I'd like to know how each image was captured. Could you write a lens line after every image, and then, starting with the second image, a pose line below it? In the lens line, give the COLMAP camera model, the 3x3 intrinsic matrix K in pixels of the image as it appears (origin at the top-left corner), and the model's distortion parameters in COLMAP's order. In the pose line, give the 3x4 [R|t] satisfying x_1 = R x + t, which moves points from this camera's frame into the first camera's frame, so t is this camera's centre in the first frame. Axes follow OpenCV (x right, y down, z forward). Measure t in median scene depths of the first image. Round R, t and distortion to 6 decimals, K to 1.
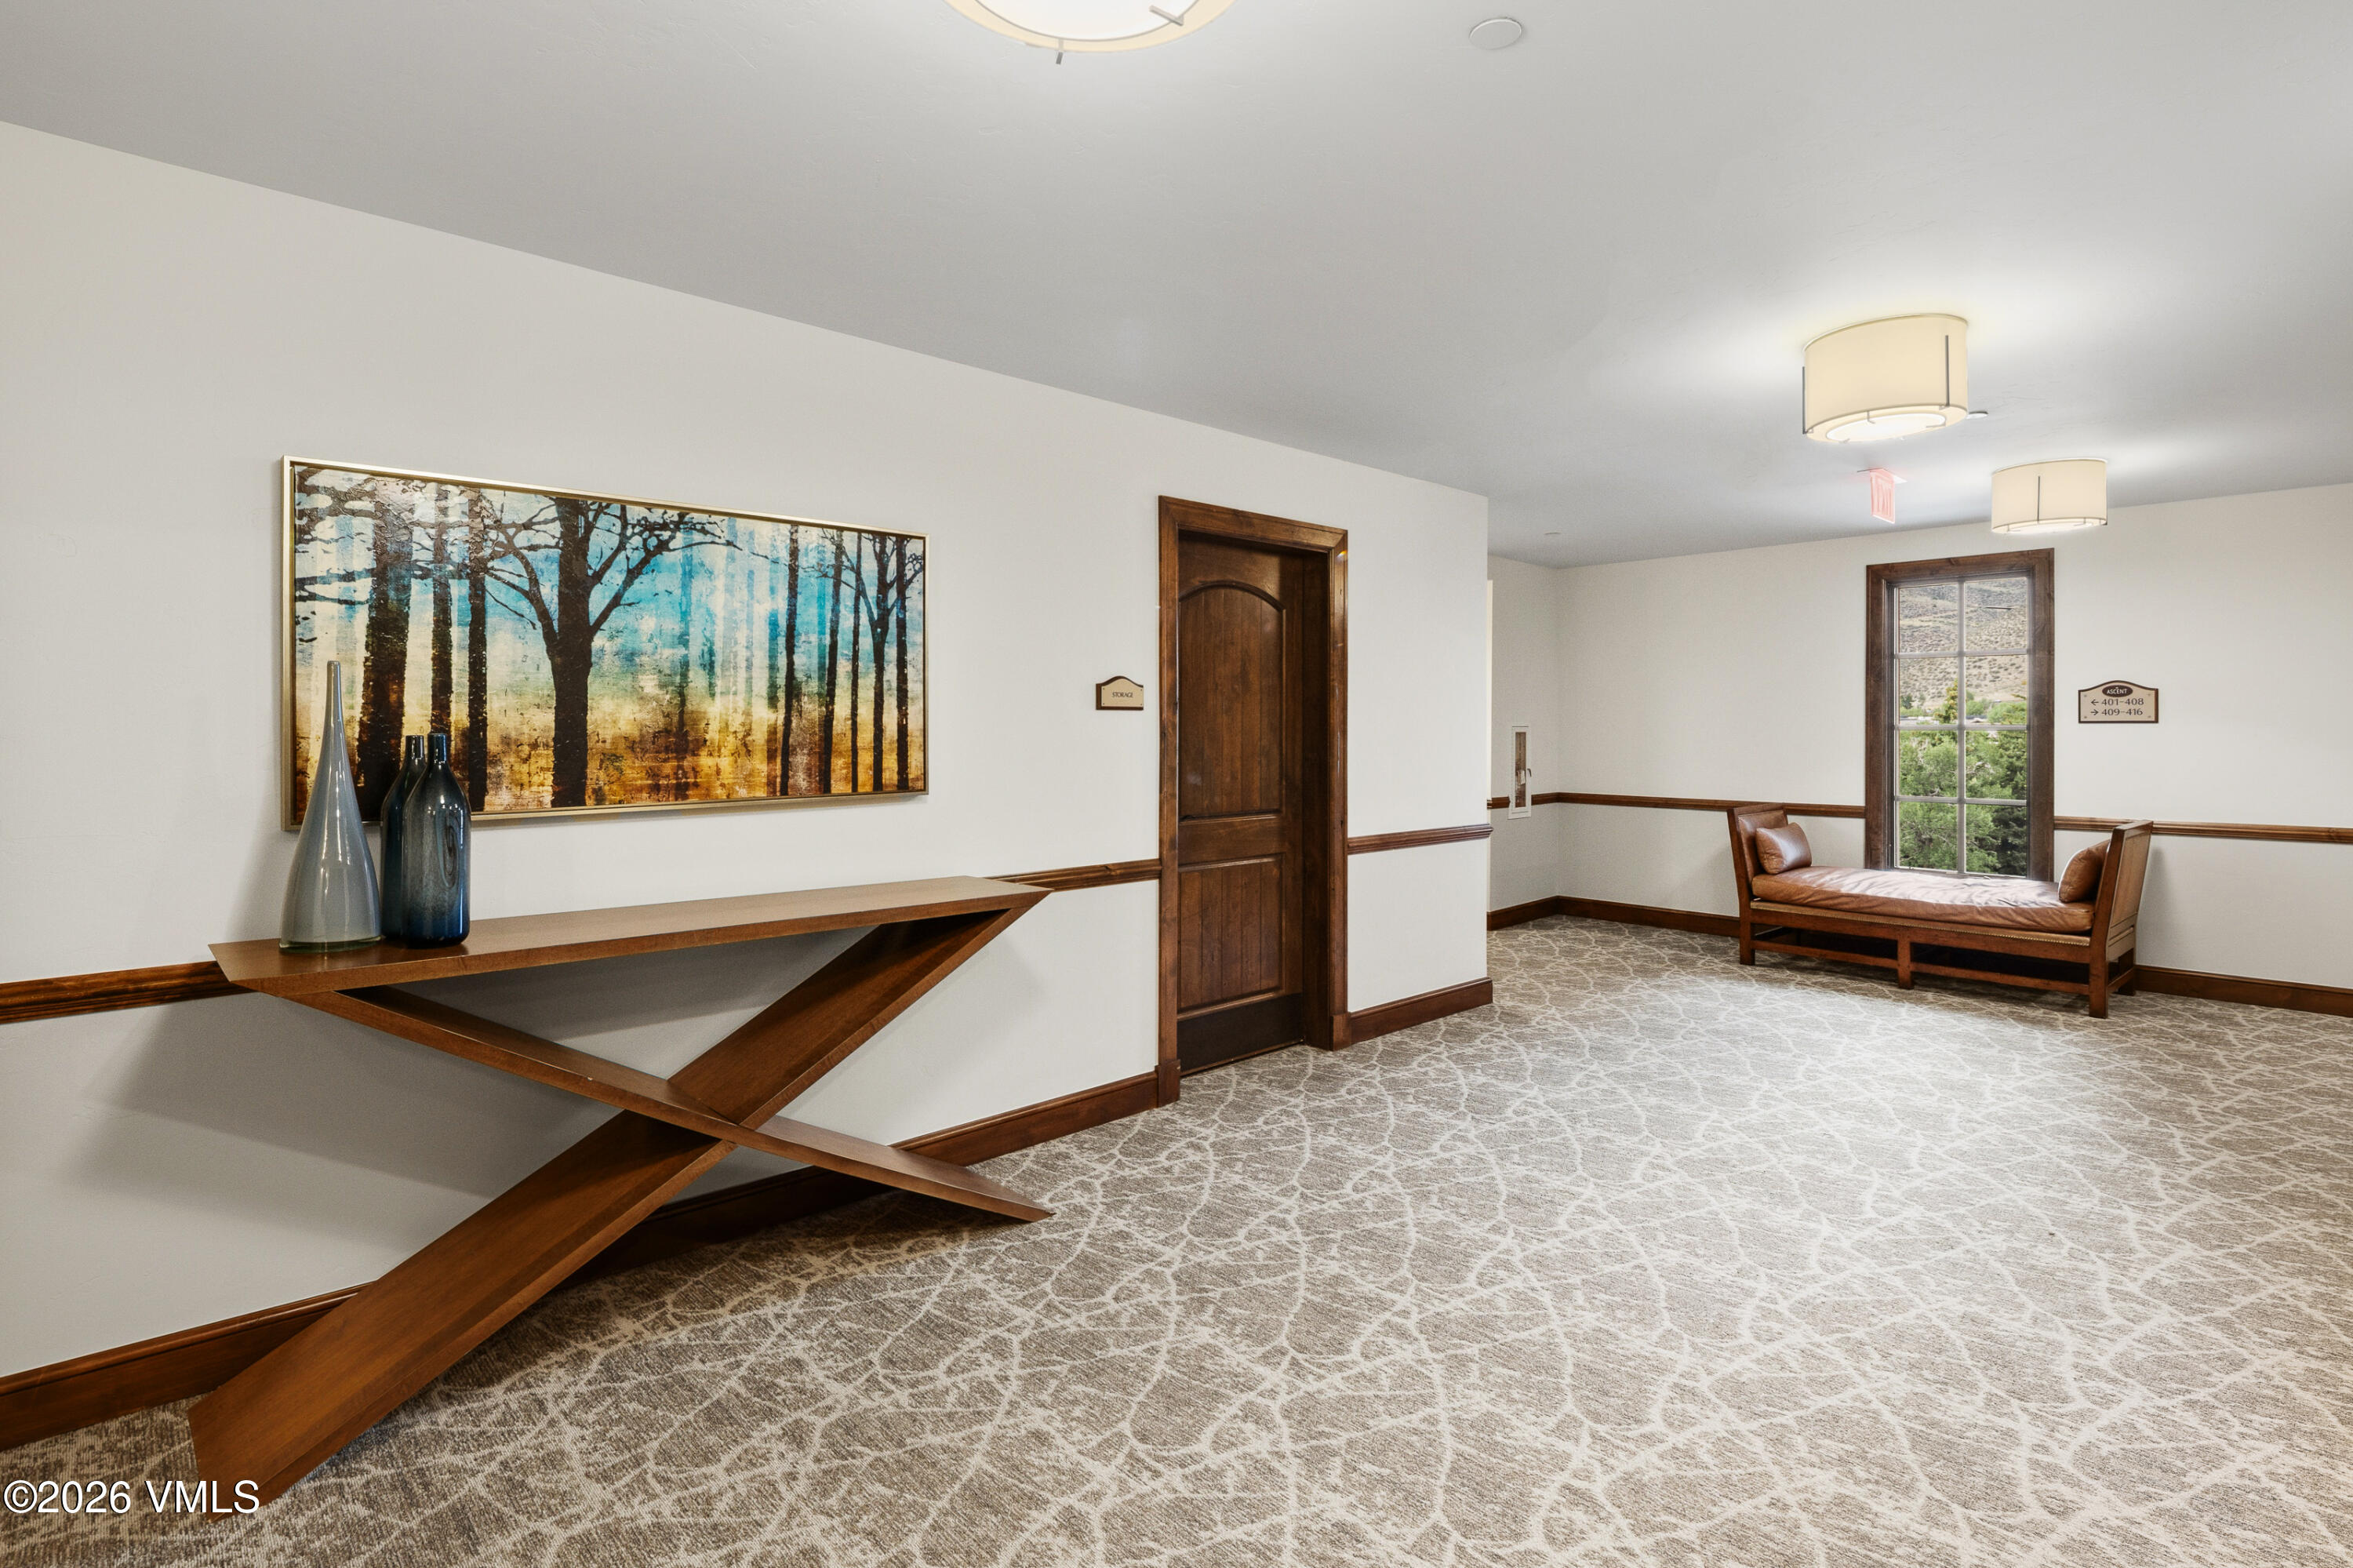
lens RADIAL K [[1134.5, 0, 1170.6], [0, 1134.5, 736.1], [0, 0, 1]] dist [-0.000734, -0.000123]
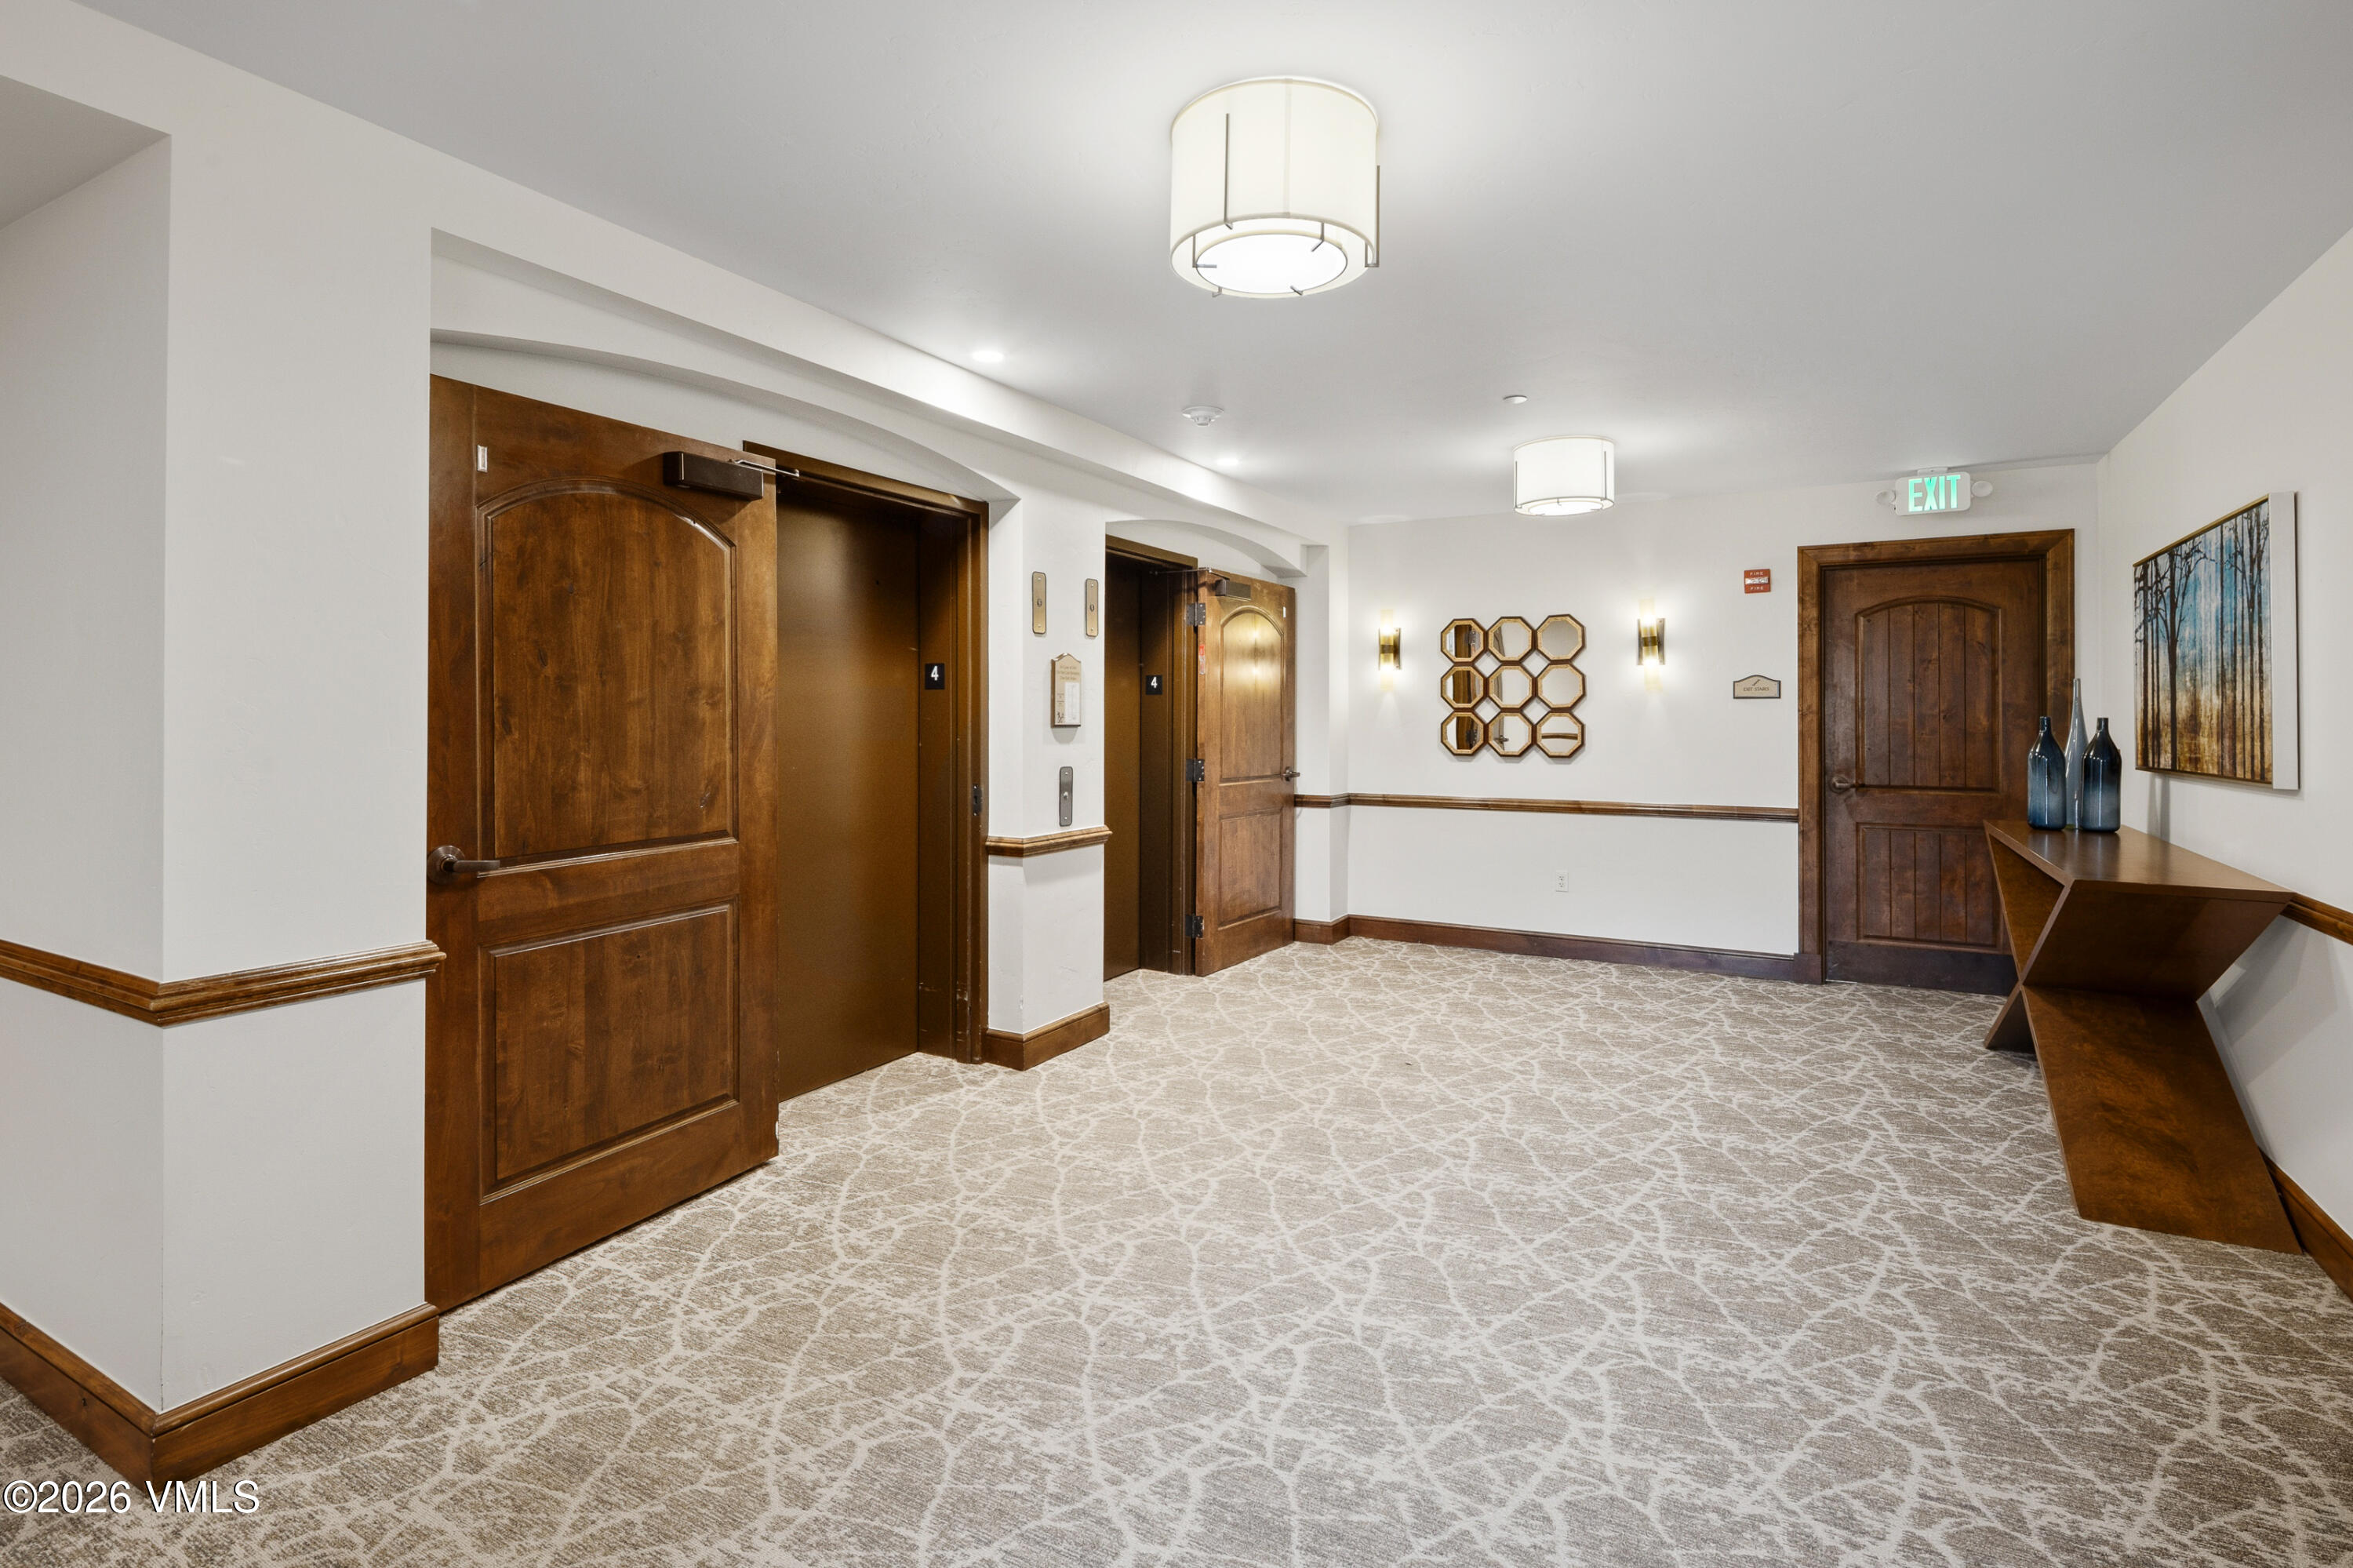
lens RADIAL K [[1134.5, 0, 1170.6], [0, 1134.5, 736.1], [0, 0, 1]] dist [-0.000734, -0.000123]
pose [[-0.954368, 0.004586, -0.298597, 0.946076], [-0.004365, 0.999561, 0.029305, -0.011639], [0.298600, 0.029271, -0.953929, 1.723574]]
